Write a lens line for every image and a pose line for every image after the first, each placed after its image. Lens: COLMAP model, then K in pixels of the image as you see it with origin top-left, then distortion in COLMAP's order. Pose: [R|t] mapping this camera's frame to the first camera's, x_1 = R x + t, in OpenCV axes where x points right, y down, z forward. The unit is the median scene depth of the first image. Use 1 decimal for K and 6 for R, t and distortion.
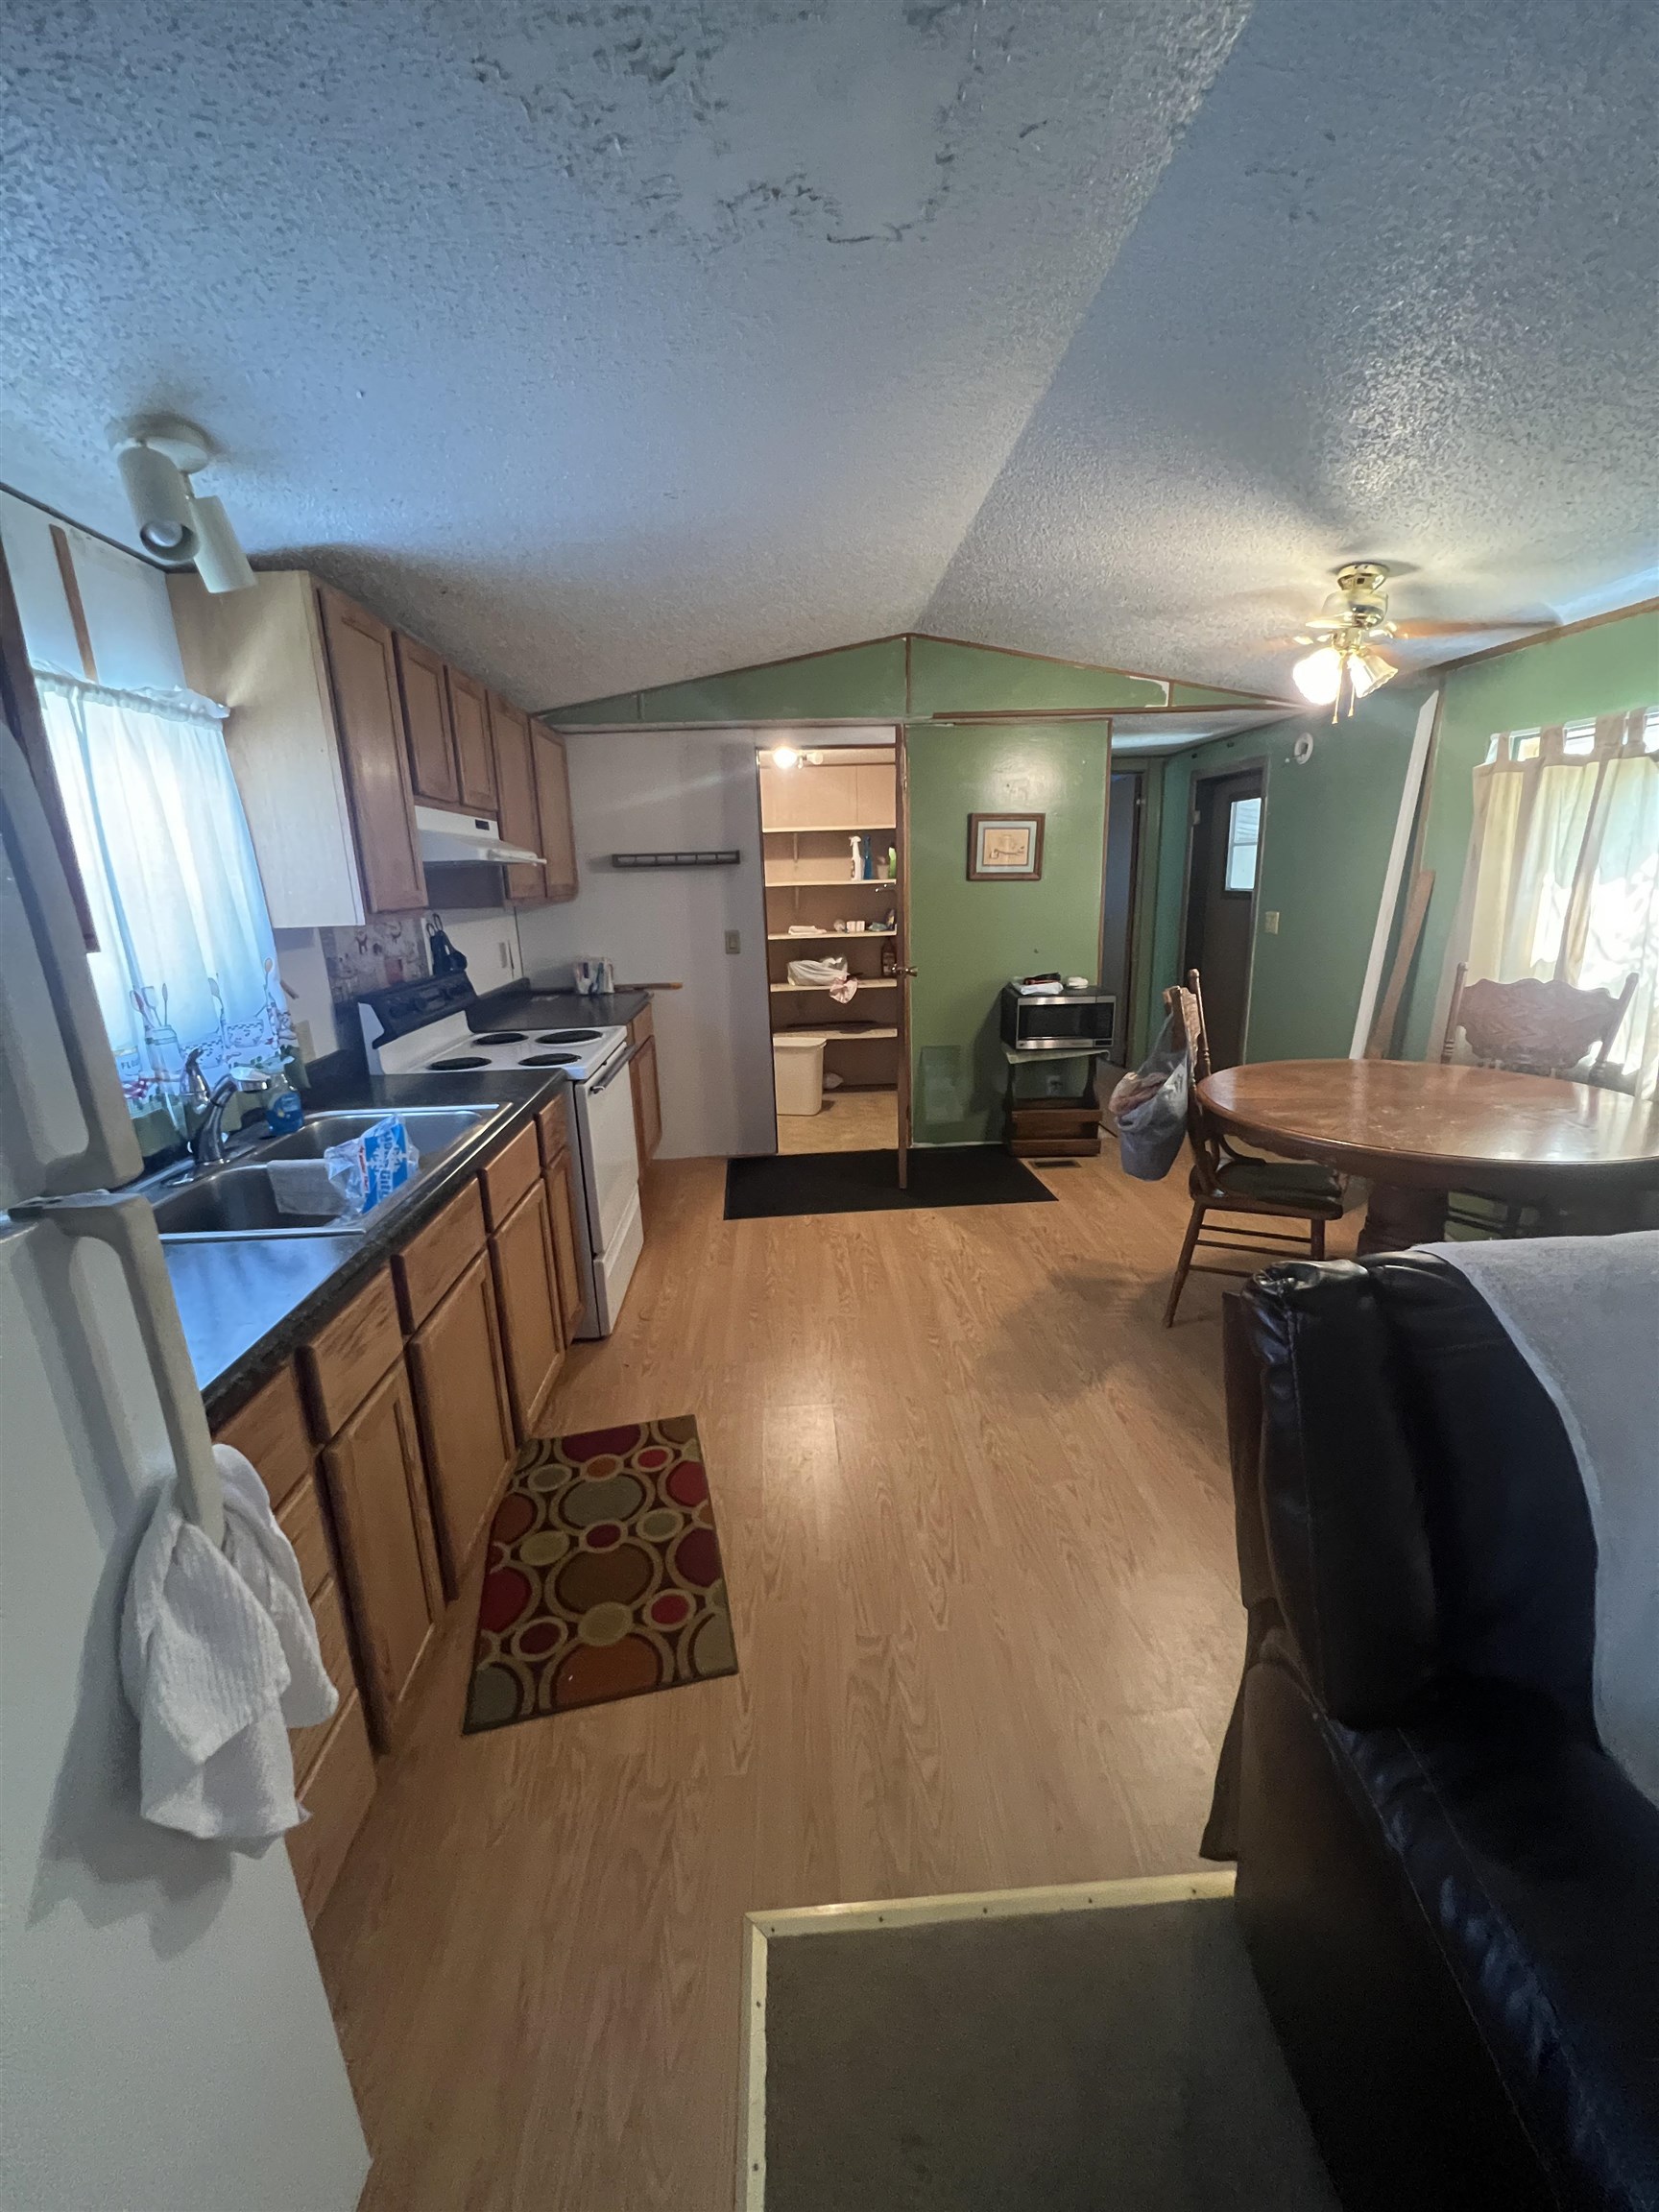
lens RADIAL K [[891.9, 0, 831.3], [0, 891.9, 1104.6], [0, 0, 1]] dist [0.002850, 0.000166]
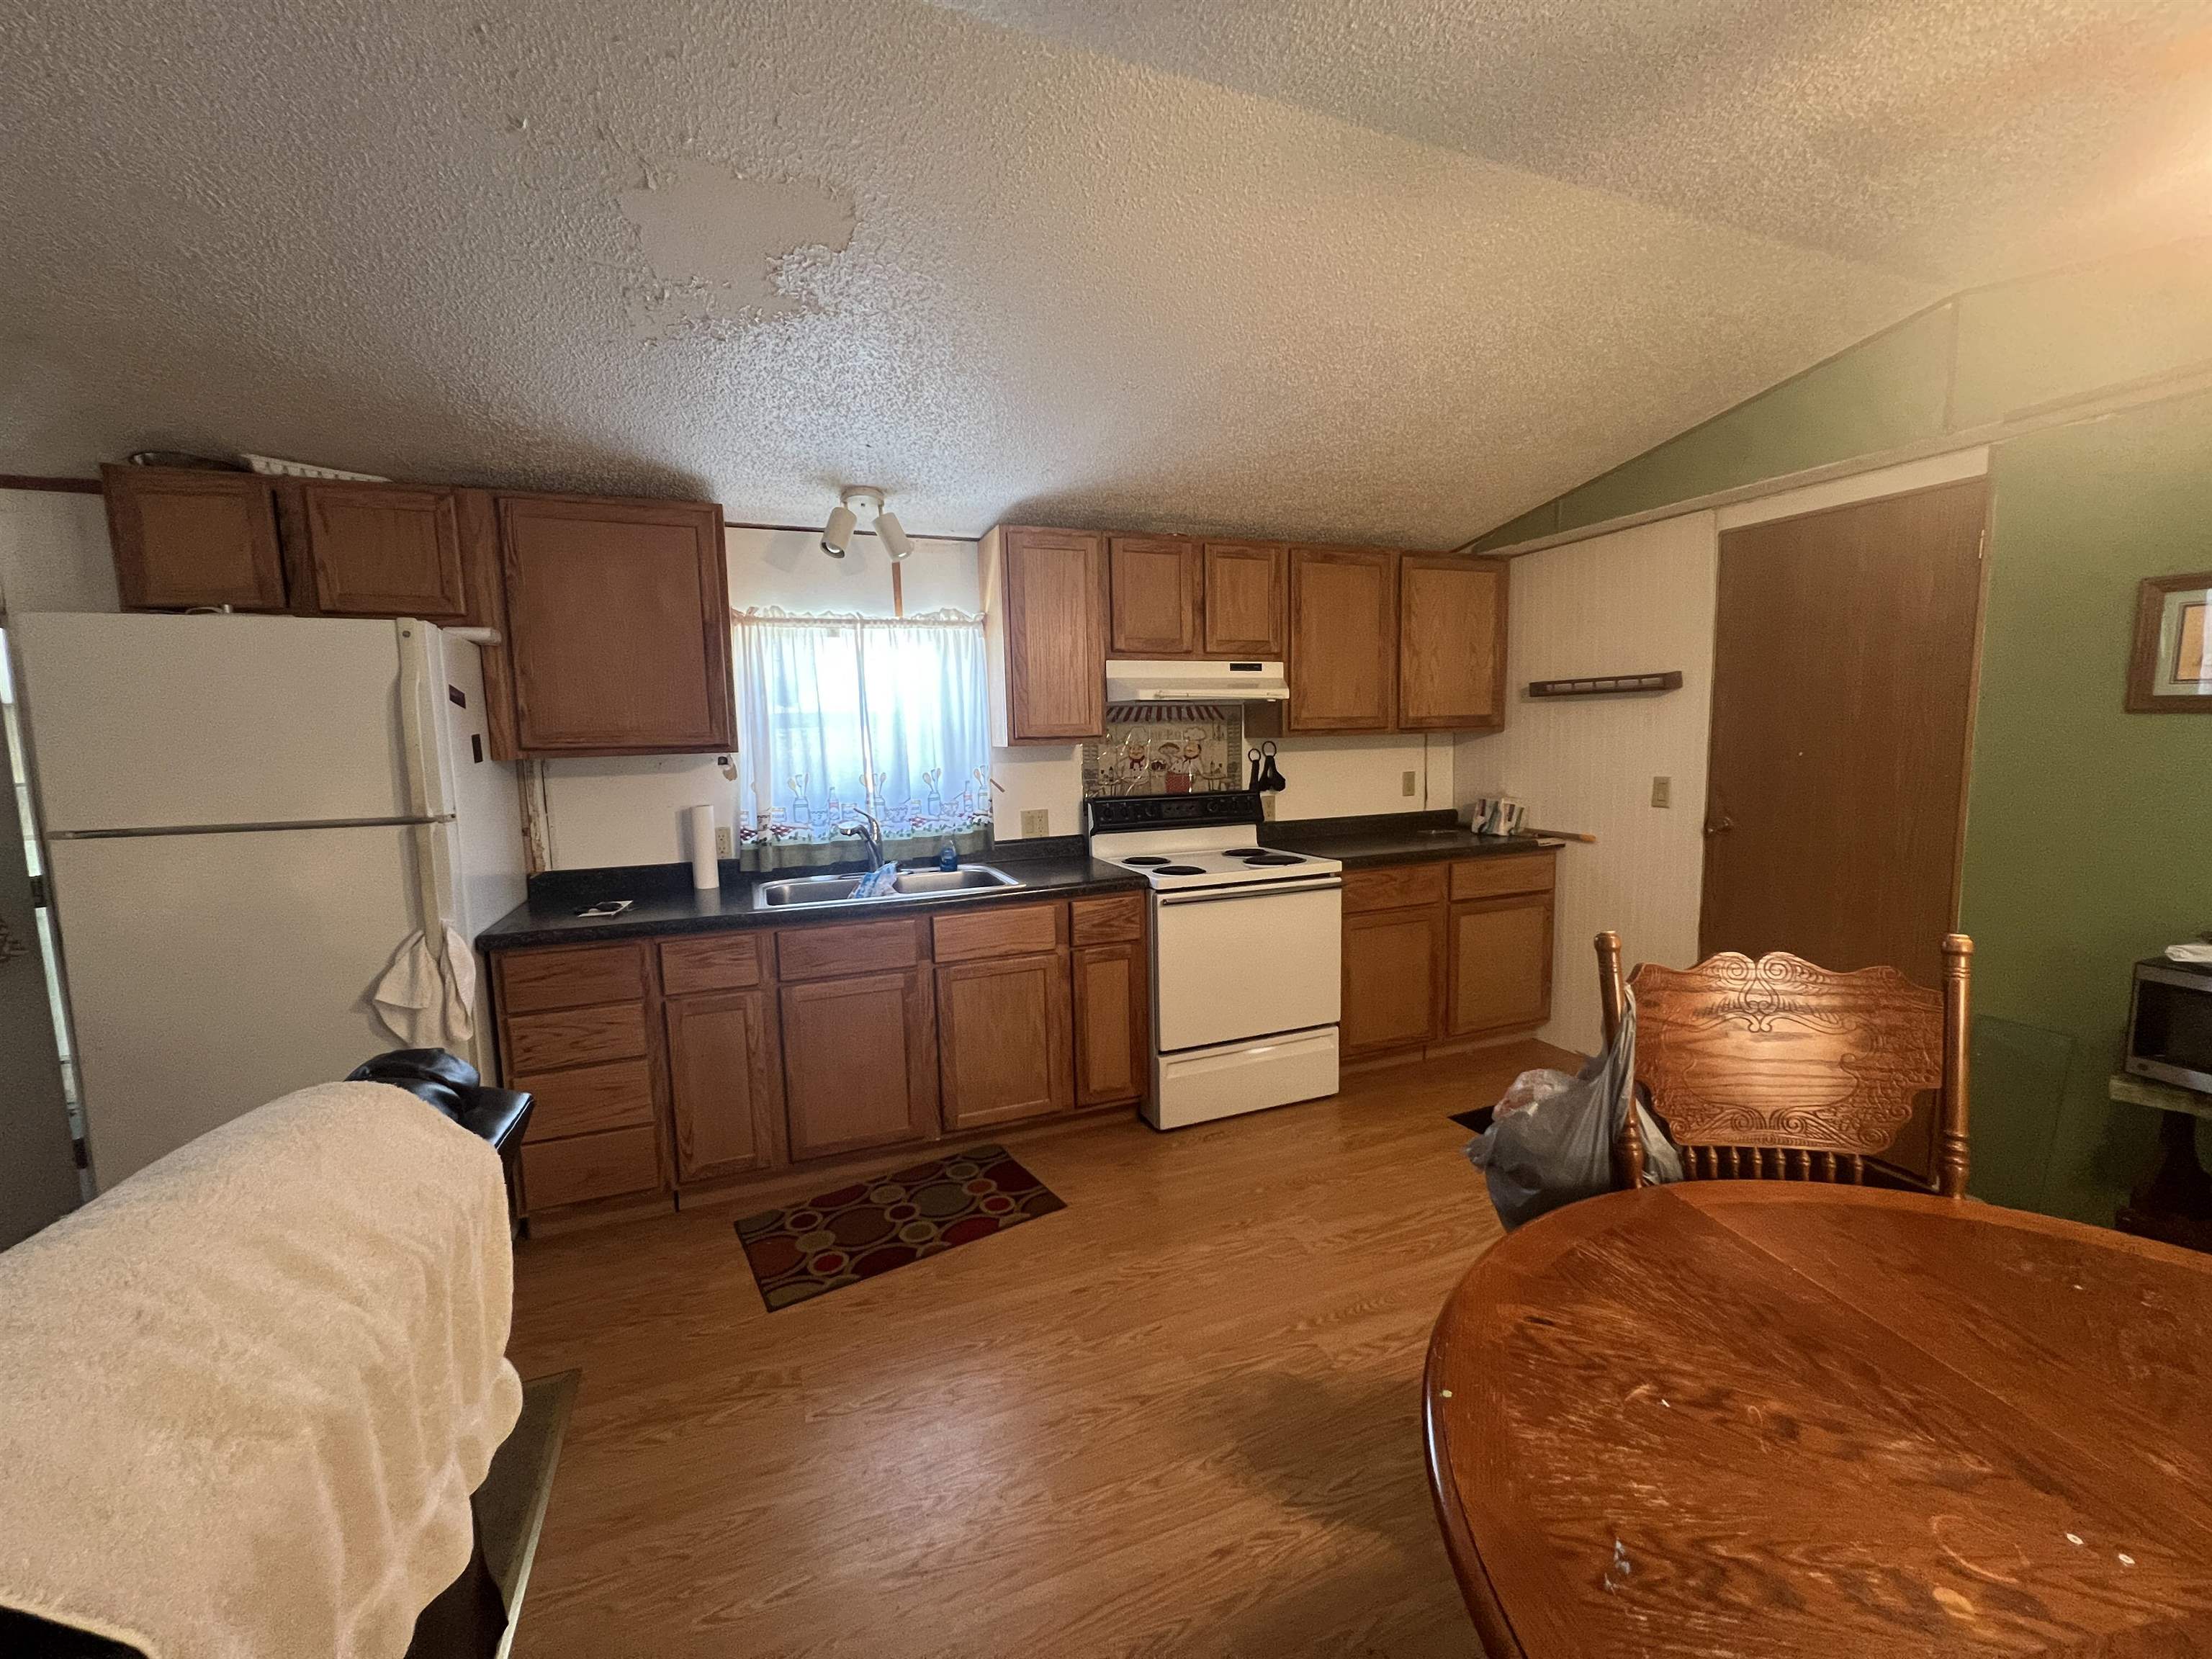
lens RADIAL K [[891.9, 0, 1102.3], [0, 891.9, 831.0], [0, 0, 1]] dist [0.002850, 0.000166]
pose [[0.319376, 0.131001, -0.938529, 0.765204], [-0.222257, 0.973128, 0.060198, -0.157754], [0.921195, 0.189369, 0.339910, 0.553435]]
